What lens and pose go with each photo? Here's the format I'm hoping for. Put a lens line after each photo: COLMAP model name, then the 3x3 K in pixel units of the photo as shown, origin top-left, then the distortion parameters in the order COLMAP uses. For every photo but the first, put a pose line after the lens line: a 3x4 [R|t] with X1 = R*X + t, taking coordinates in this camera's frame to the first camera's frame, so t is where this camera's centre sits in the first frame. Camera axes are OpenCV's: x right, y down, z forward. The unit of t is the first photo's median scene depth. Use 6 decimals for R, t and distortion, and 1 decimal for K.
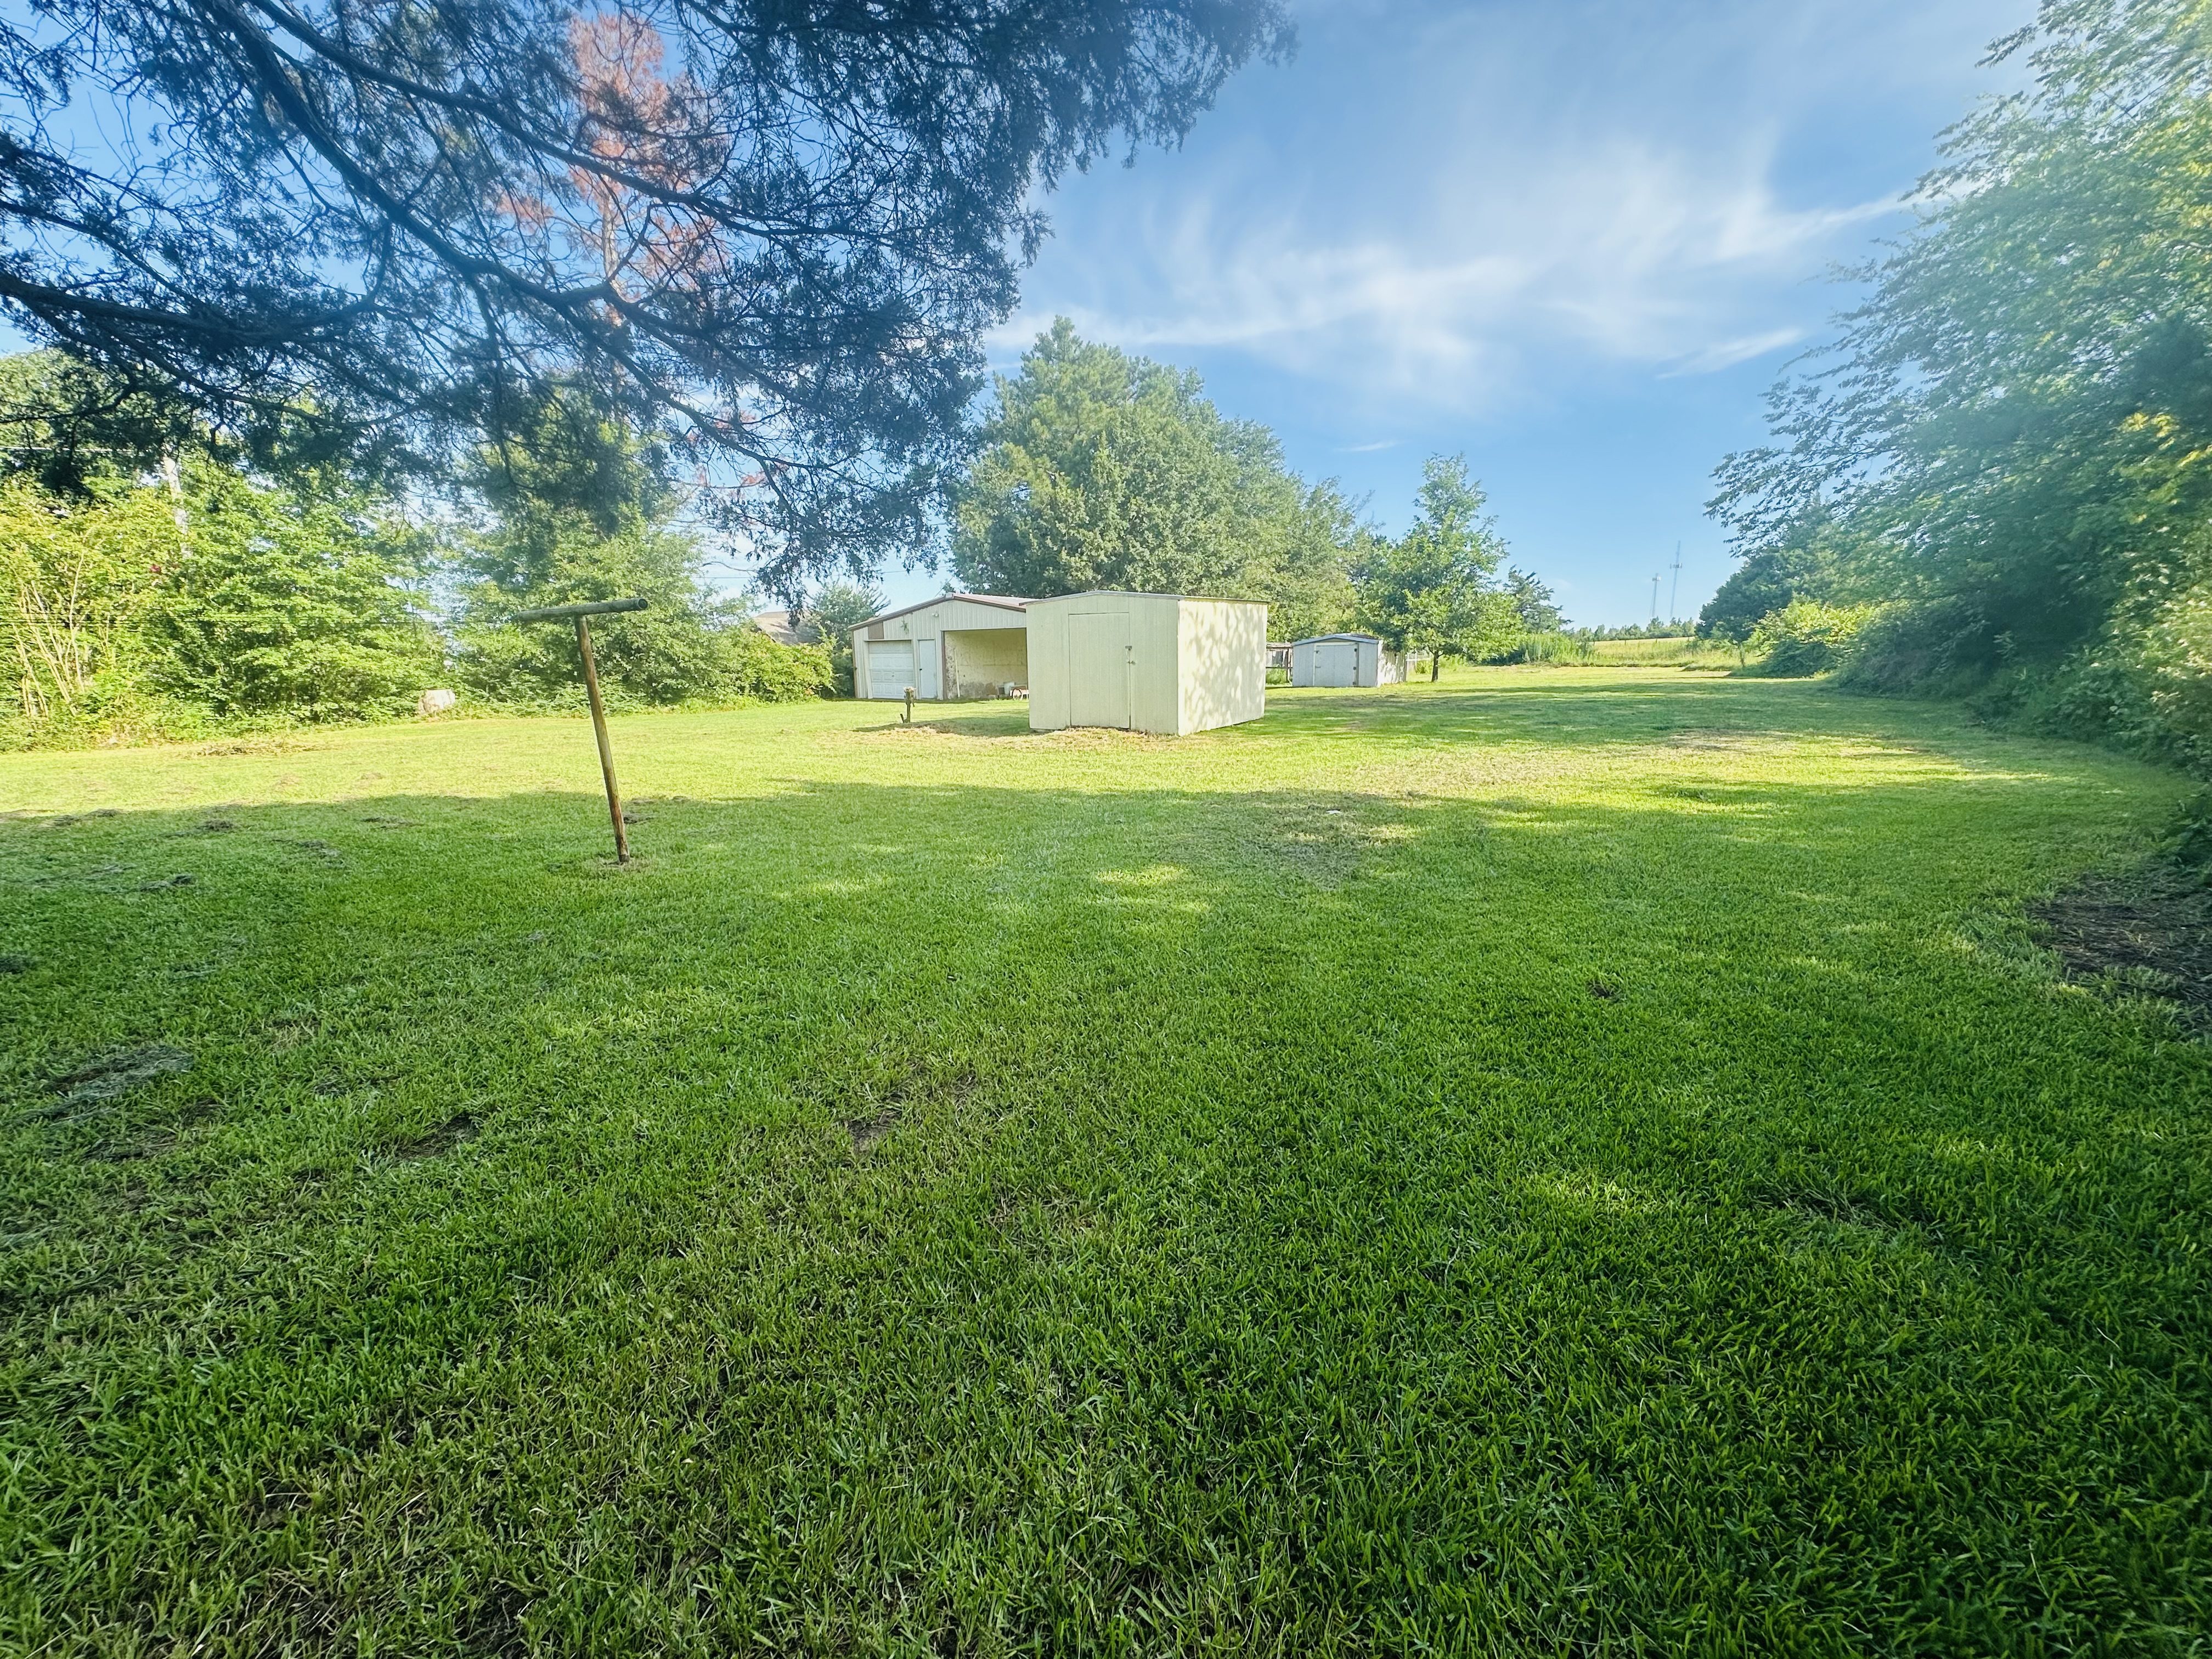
lens RADIAL K [[883.9, 0, 1106.0], [0, 883.9, 829.5], [0, 0, 1]] dist [0.000872, 0.000151]
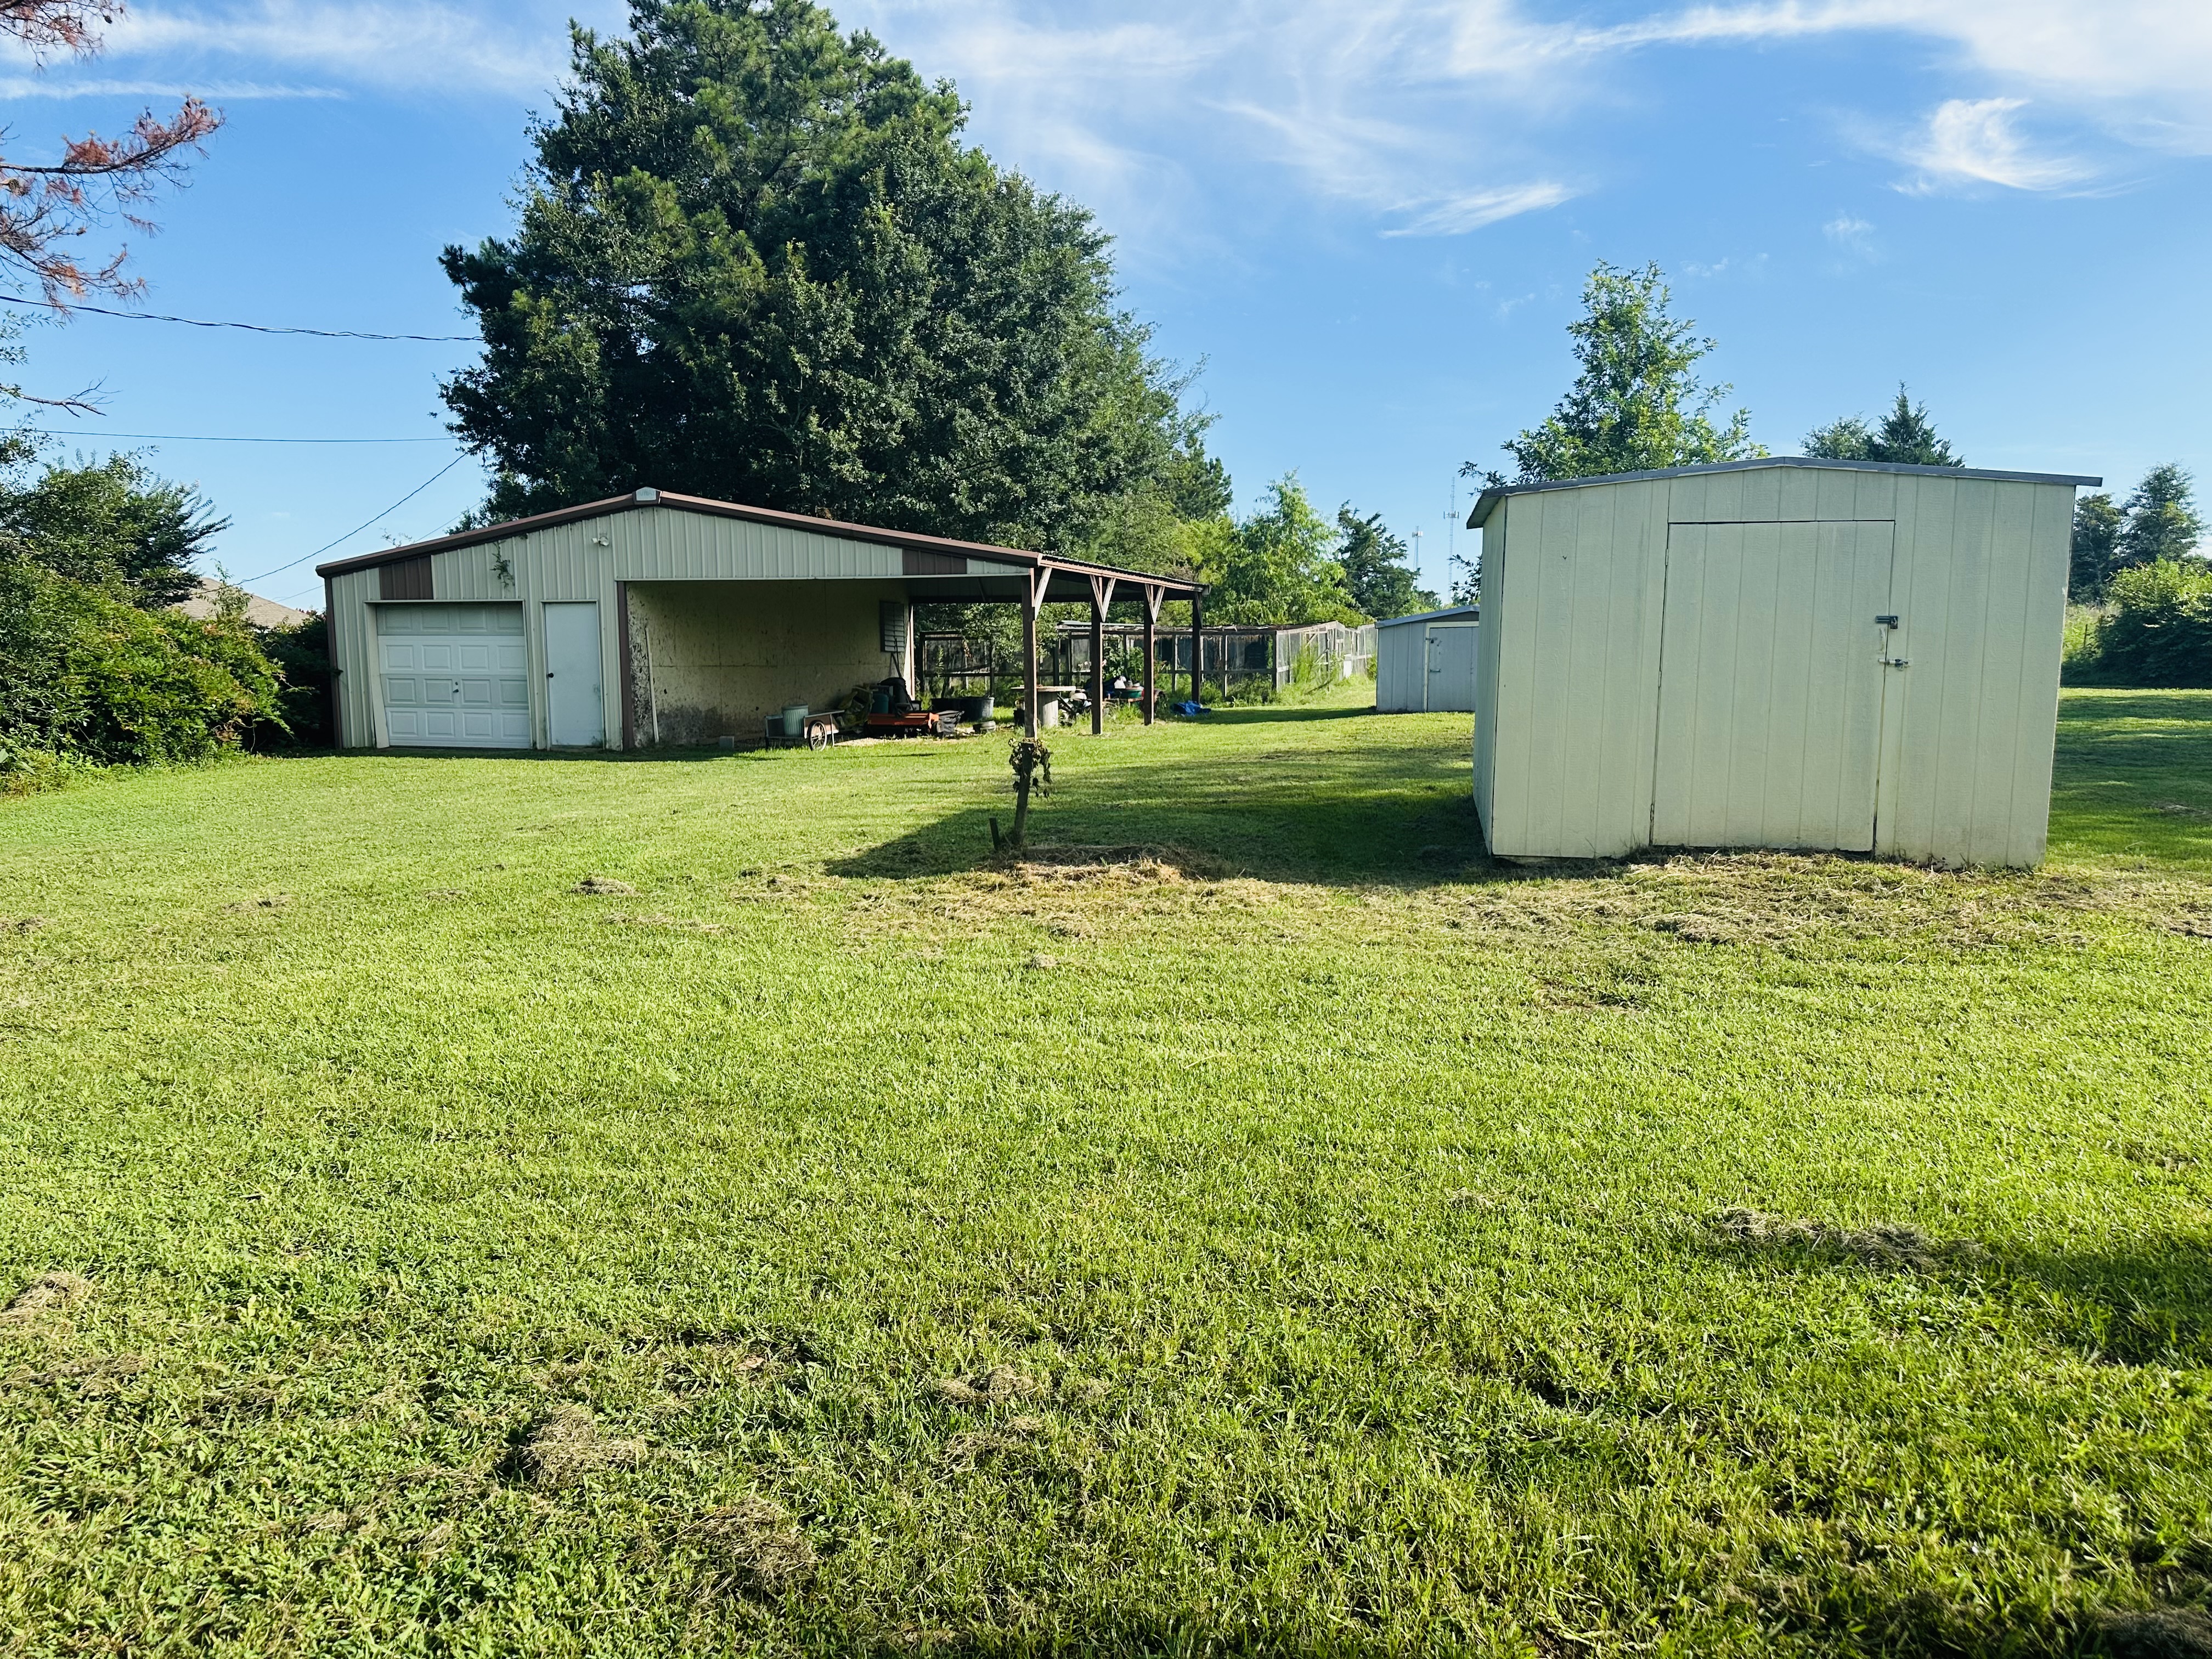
lens RADIAL K [[1520.2, 0, 1106.0], [0, 1520.2, 829.5], [0, 0, 1]] dist [0.188380, -0.280767]
pose [[0.933731, -0.036076, 0.356153, -0.195664], [0.062527, 0.996051, -0.063034, -0.043714], [-0.352472, 0.081126, 0.932299, 0.223695]]
